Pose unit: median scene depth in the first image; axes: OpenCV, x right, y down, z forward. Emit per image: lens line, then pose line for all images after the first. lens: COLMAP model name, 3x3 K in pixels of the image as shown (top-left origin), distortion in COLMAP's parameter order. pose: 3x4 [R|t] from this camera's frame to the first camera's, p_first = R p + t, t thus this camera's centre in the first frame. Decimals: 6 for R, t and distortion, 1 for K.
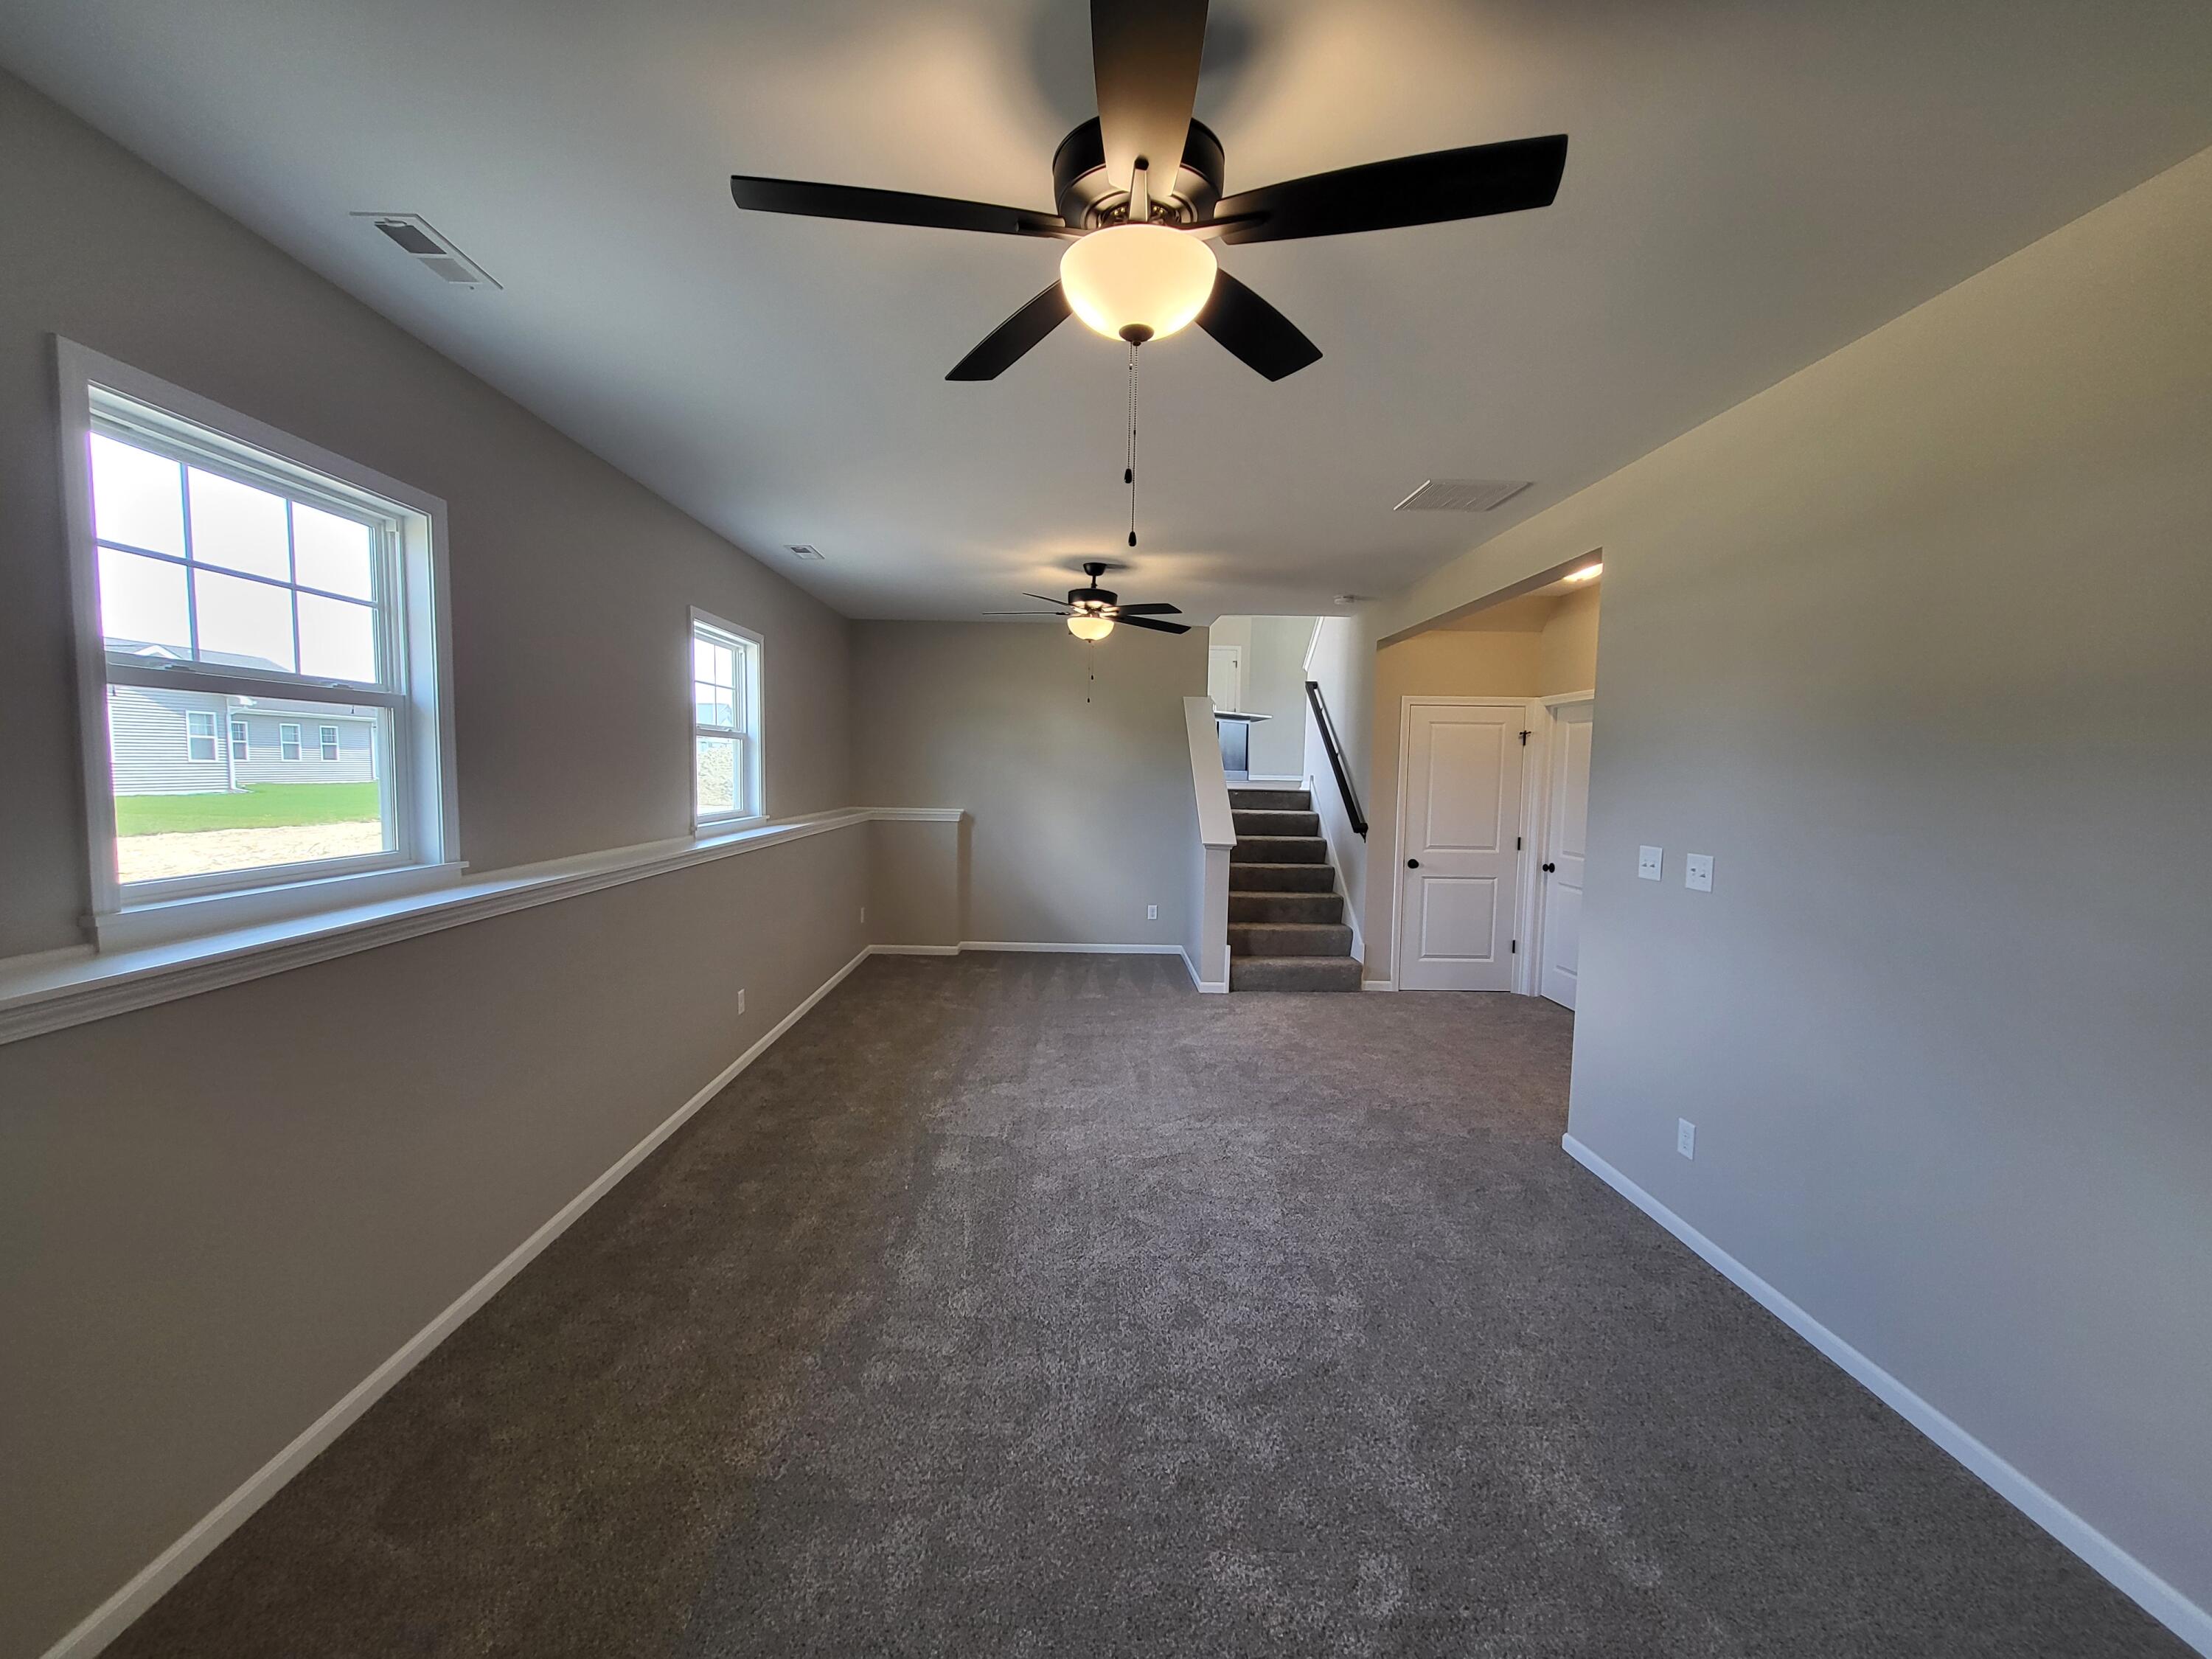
lens RADIAL K [[867.6, 0, 1088.6], [0, 867.6, 841.9], [0, 0, 1]] dist [0.003679, -0.001312]
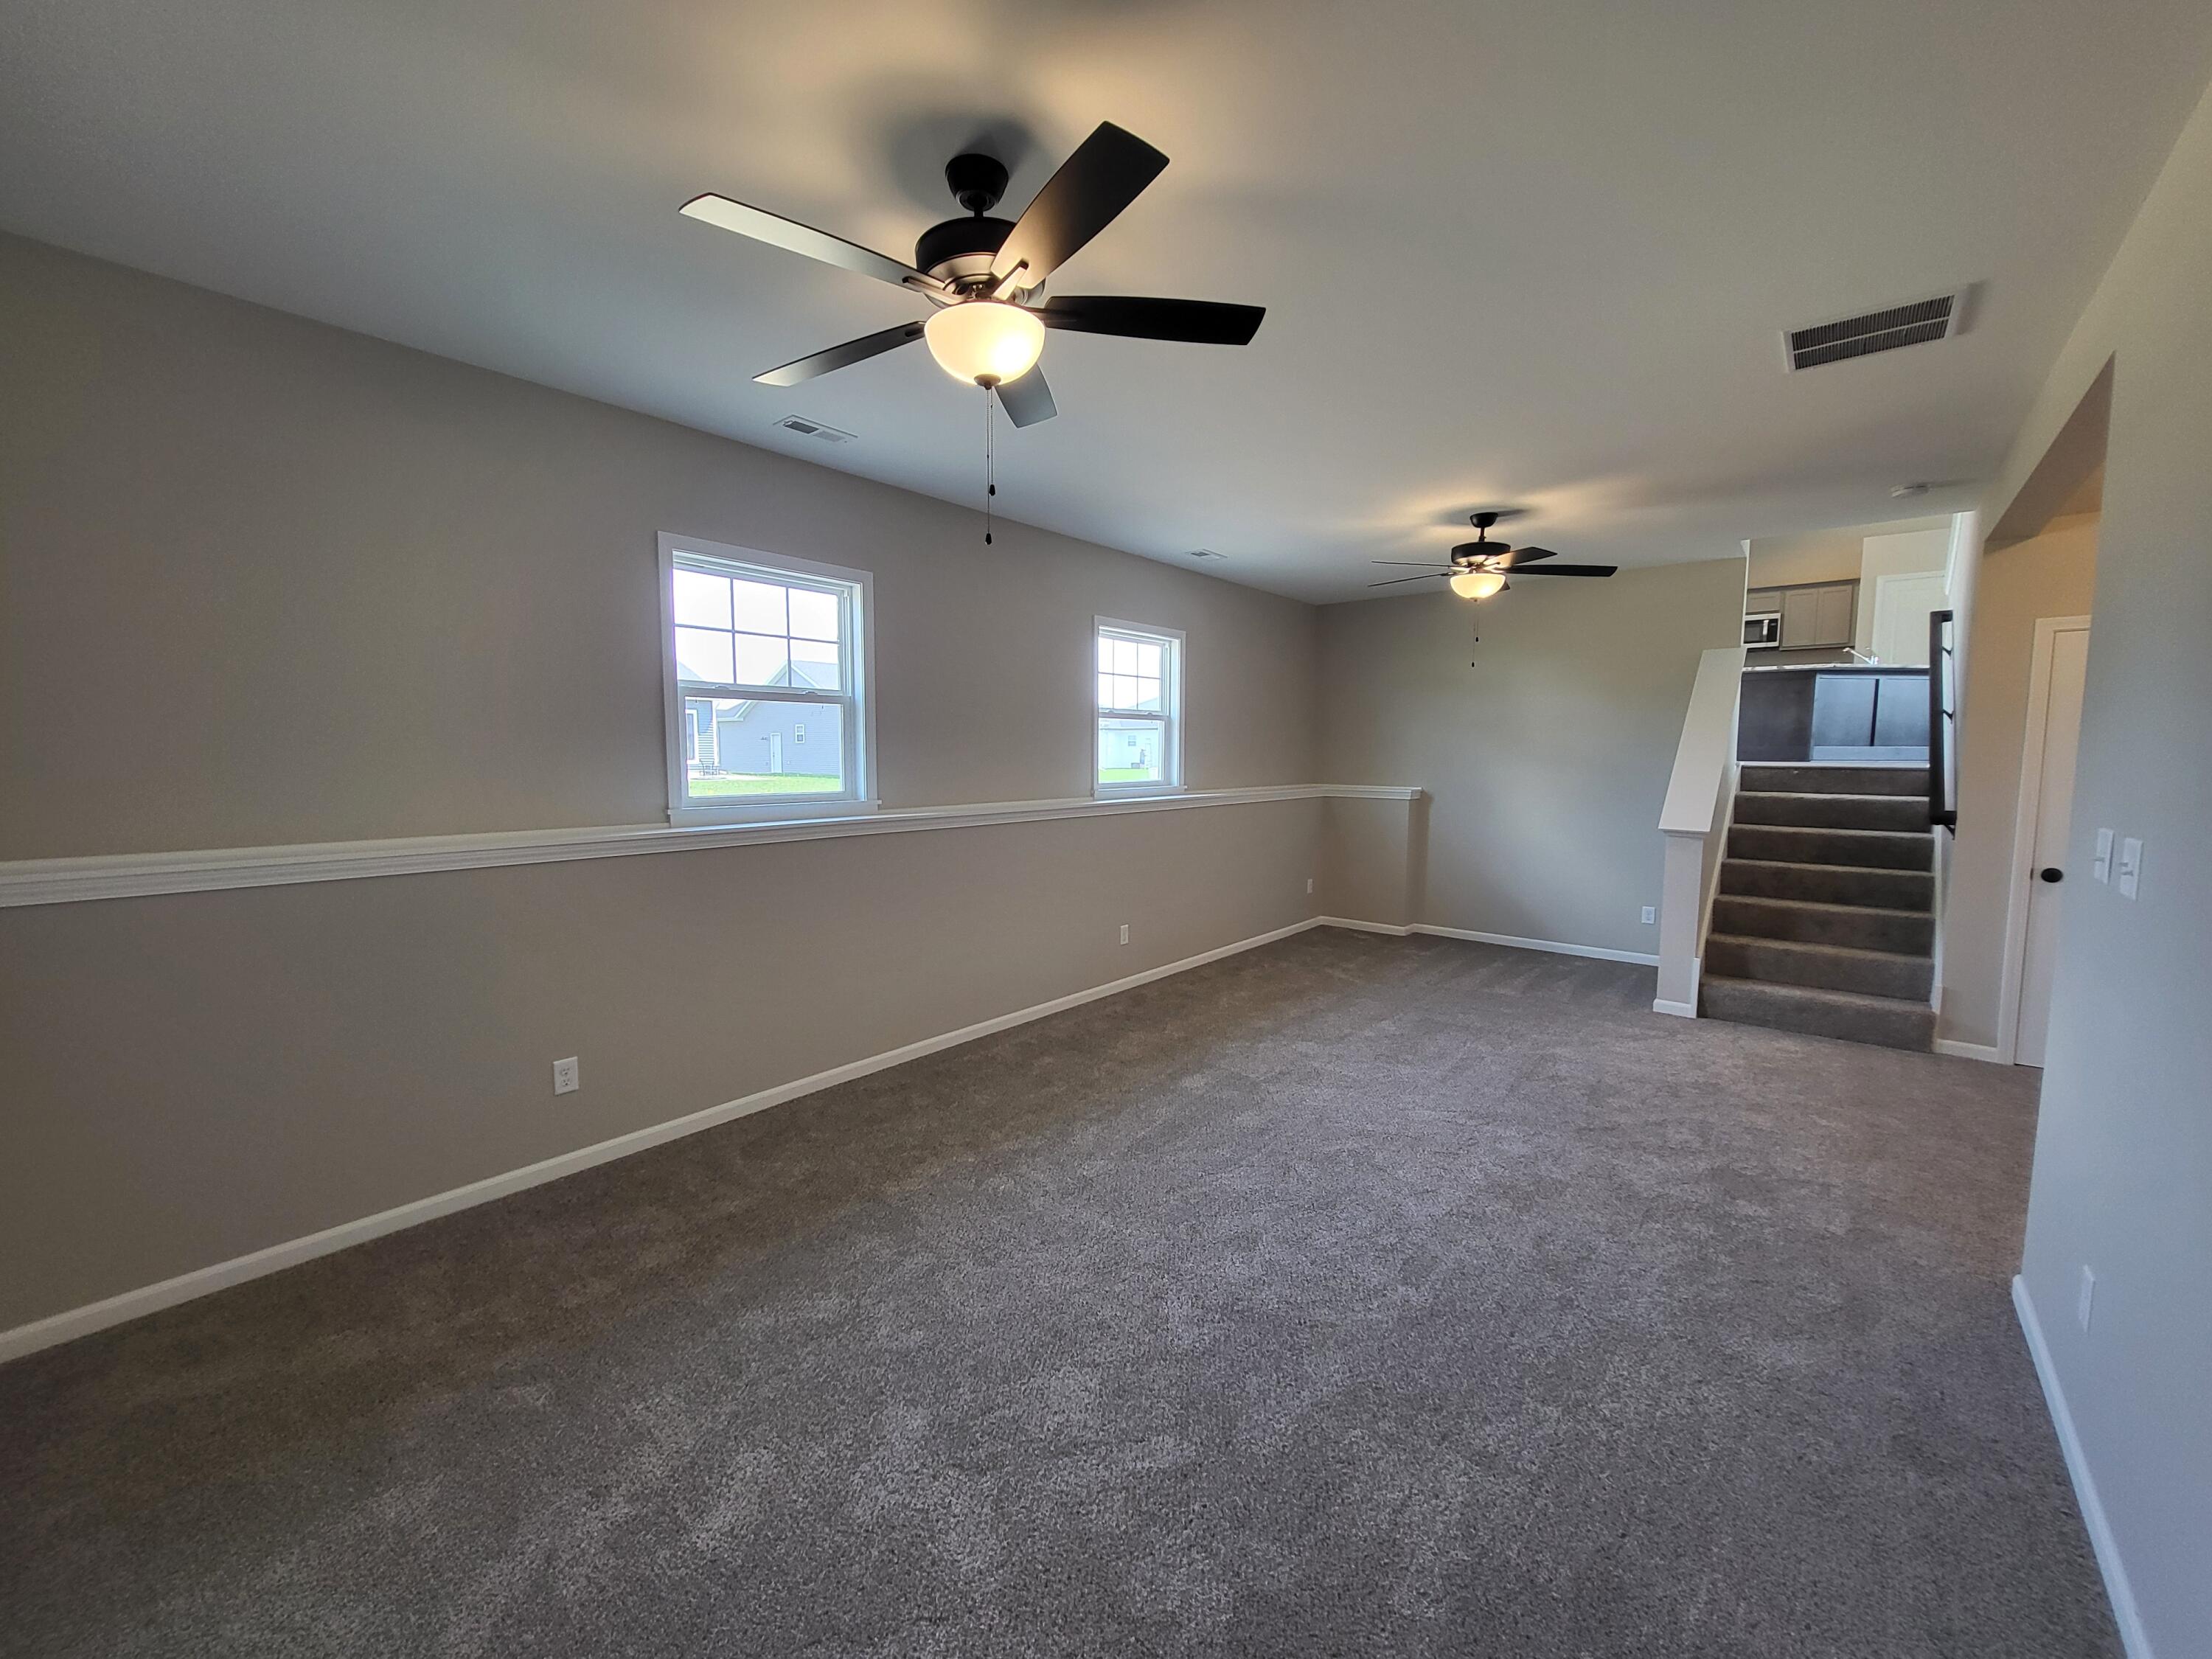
lens RADIAL K [[867.6, 0, 1089.0], [0, 867.6, 845.6], [0, 0, 1]] dist [0.003679, -0.001312]
pose [[0.748146, 0.056046, -0.661163, 0.379883], [-0.046685, 0.998403, 0.031807, 0.022937], [0.661890, 0.007070, 0.749568, 0.044579]]
